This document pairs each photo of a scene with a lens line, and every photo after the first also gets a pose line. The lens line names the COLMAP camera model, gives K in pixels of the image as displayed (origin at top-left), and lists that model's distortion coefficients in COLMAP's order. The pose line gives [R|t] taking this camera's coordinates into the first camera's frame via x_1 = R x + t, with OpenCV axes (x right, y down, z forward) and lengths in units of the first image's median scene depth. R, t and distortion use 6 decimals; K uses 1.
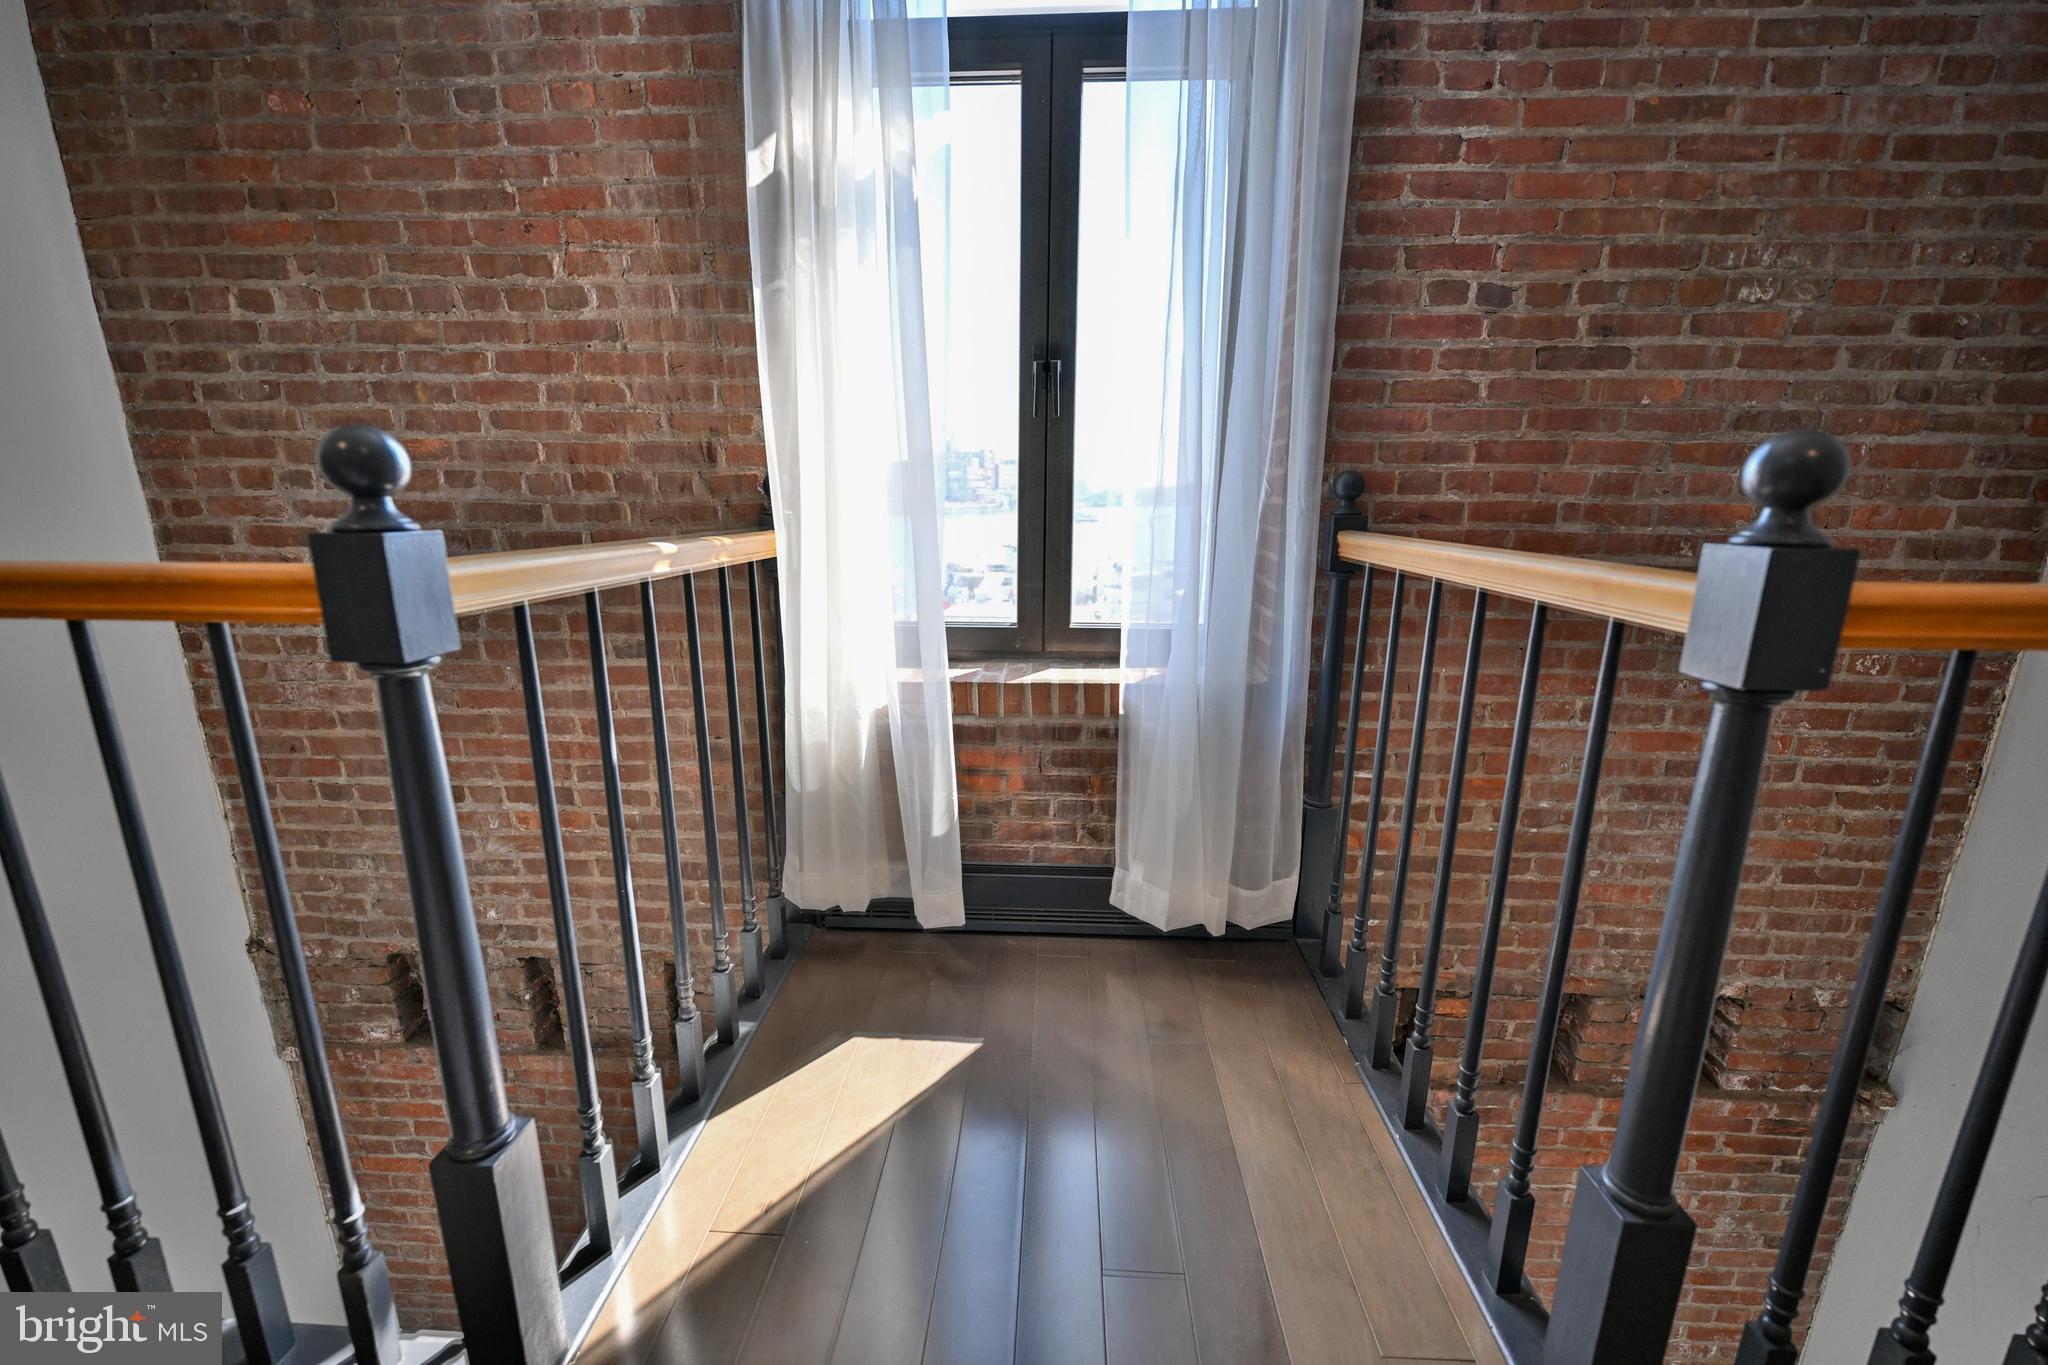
lens RADIAL K [[806.8, 0, 1018.9], [0, 806.8, 687.7], [0, 0, 1]] dist [-0.000822, 0.000196]
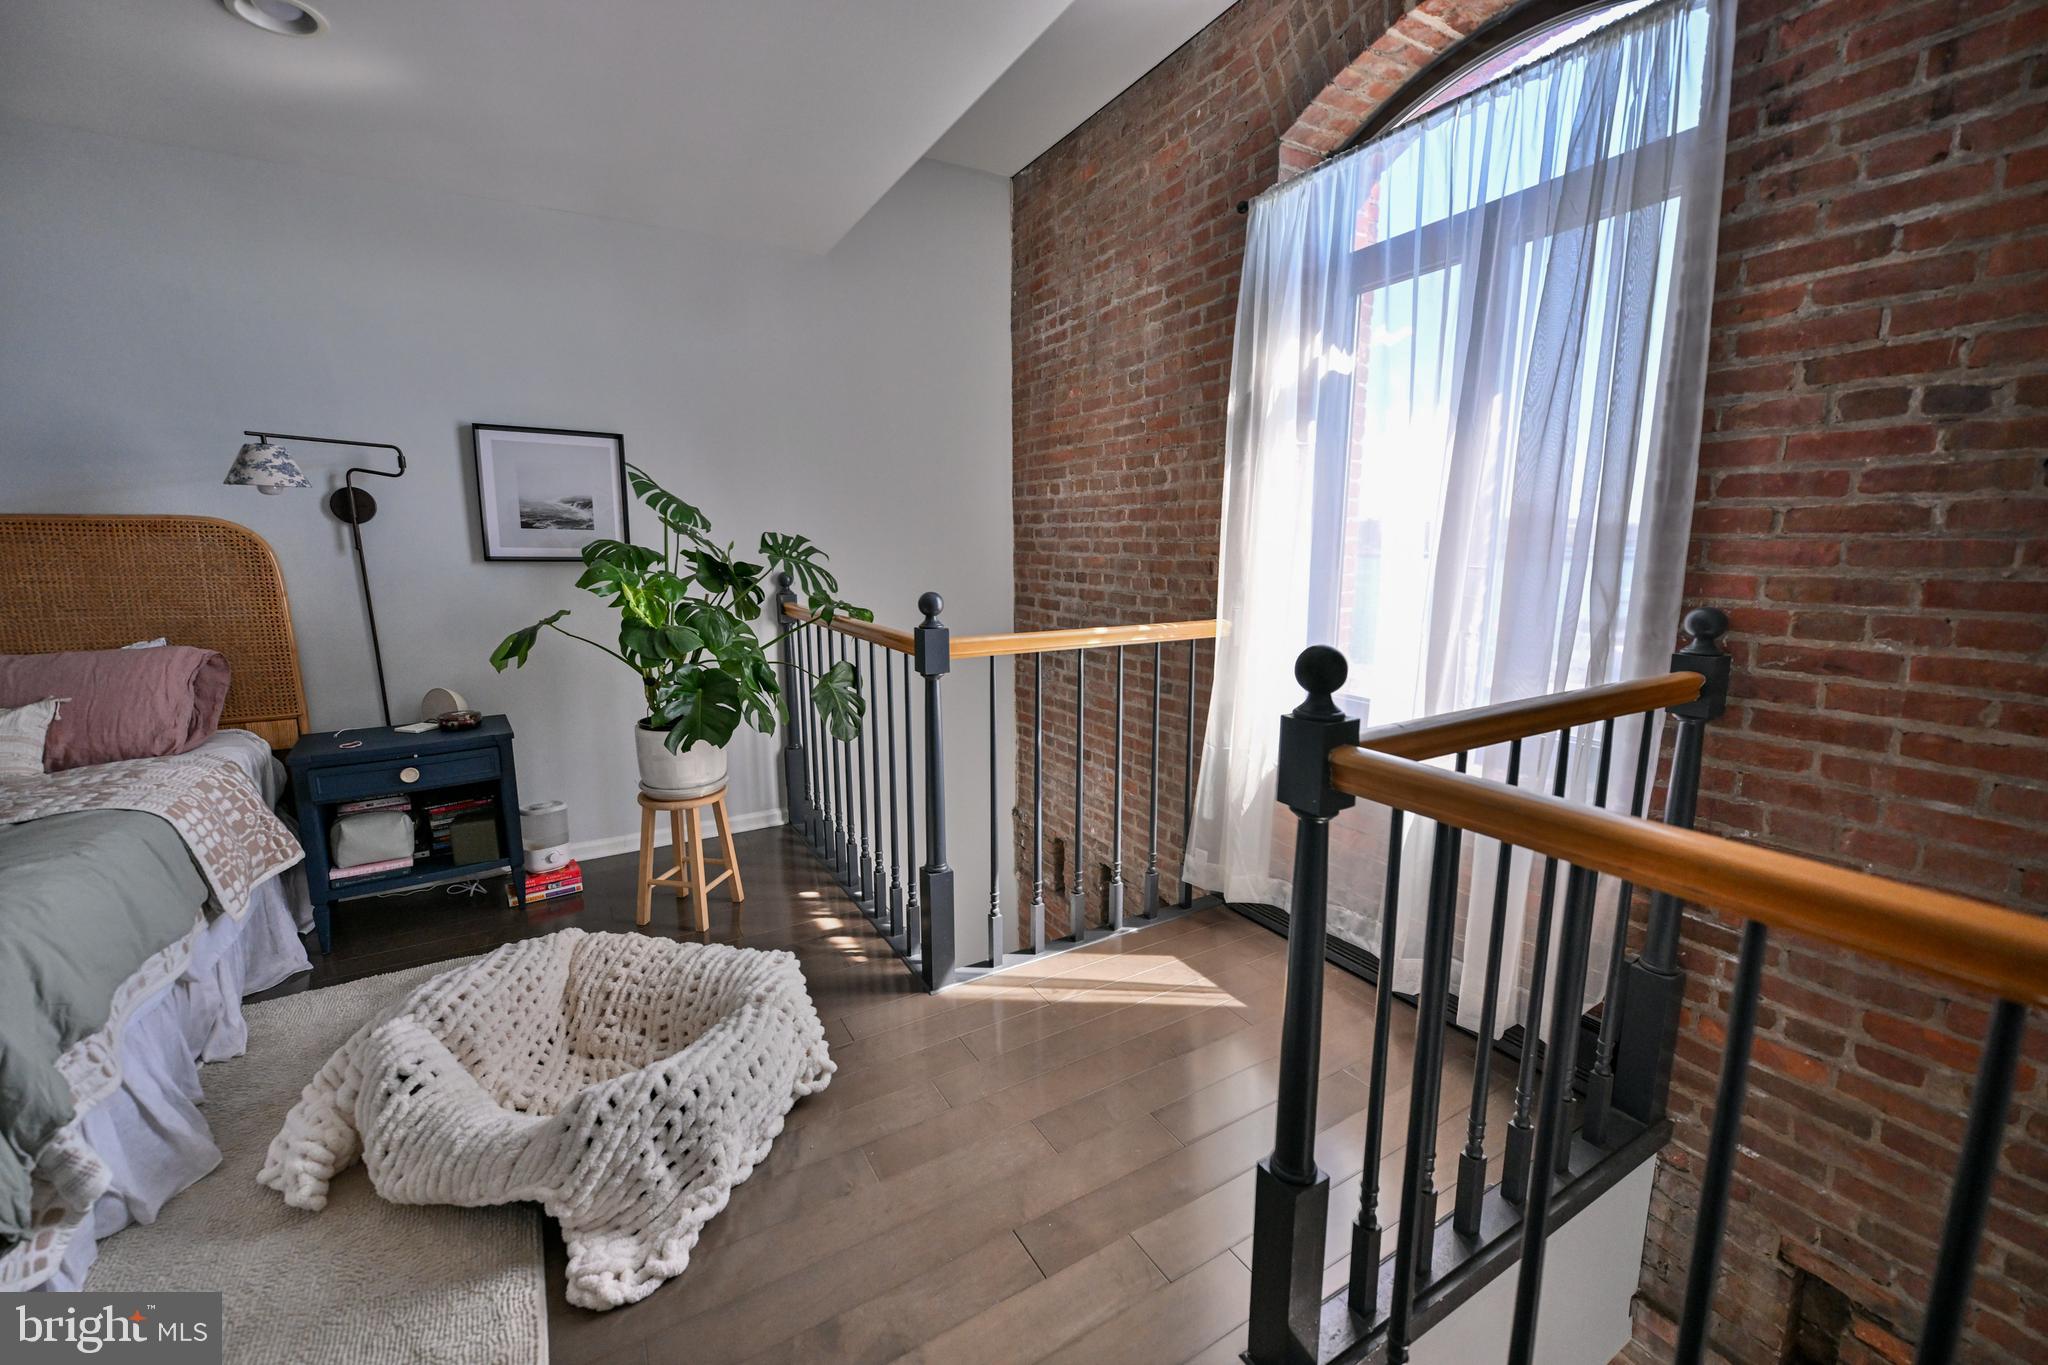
lens RADIAL K [[806.8, 0, 1019.2], [0, 806.8, 678.8], [0, 0, 1]] dist [-0.000822, 0.000196]
pose [[0.543934, 0.135396, -0.828133, 0.743683], [-0.188094, 0.981457, 0.036920, -0.076731], [0.817776, 0.135684, 0.559315, -0.131165]]
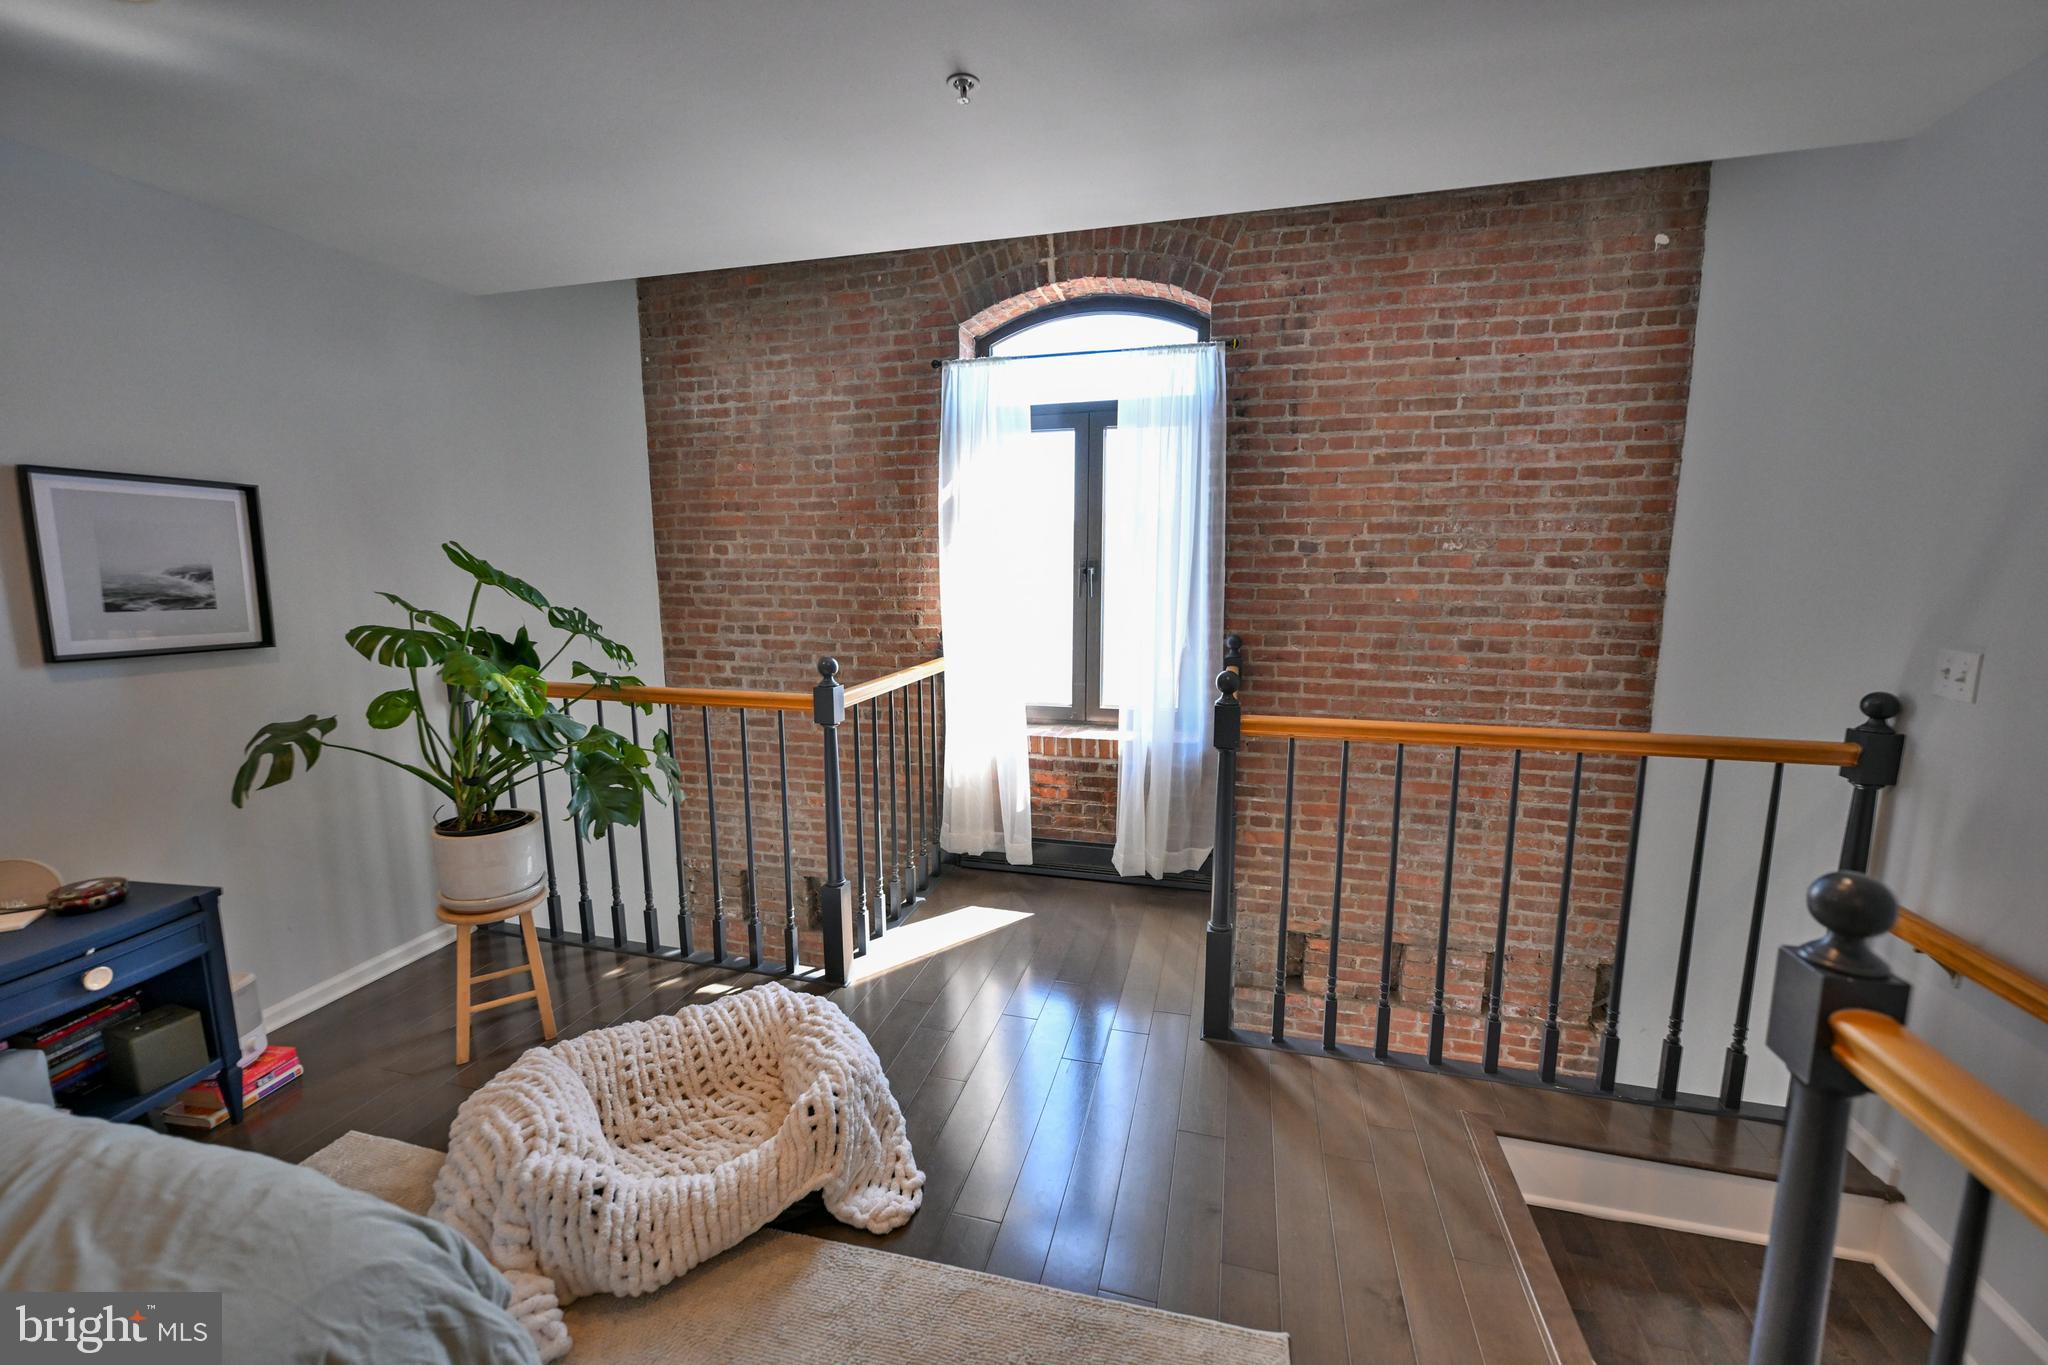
lens RADIAL K [[806.8, 0, 1020.8], [0, 806.8, 682.5], [0, 0, 1]] dist [-0.000822, 0.000196]
pose [[0.977133, 0.024440, -0.211218, 0.319227], [-0.041417, 0.996222, -0.076330, 0.009766], [0.208555, 0.083332, 0.974454, -0.944669]]
